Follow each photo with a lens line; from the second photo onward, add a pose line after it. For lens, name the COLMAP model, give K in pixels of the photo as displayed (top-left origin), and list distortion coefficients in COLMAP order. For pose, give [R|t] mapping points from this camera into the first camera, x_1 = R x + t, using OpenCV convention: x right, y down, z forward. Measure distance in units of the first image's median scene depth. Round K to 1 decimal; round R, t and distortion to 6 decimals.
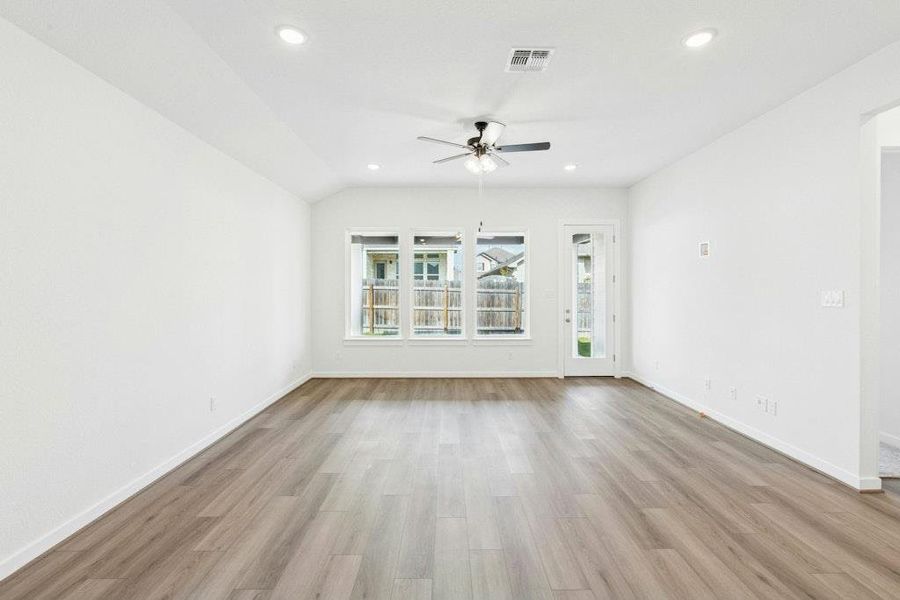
lens RADIAL K [[410.8, 0, 448.4], [0, 410.8, 296.0], [0, 0, 1]] dist [-0.000022, 0.000266]
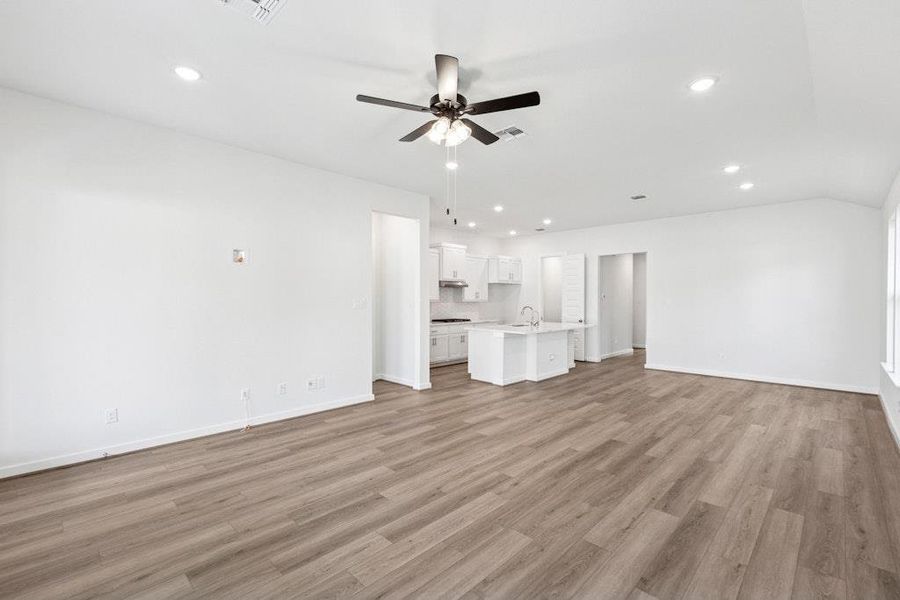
lens RADIAL K [[410.8, 0, 449.3], [0, 410.8, 302.1], [0, 0, 1]] dist [-0.000022, 0.000266]
pose [[-0.724020, -0.007883, 0.689734, -0.521162], [0.007131, 0.999796, 0.018911, -0.027716], [-0.689743, 0.018611, -0.723815, 1.824120]]
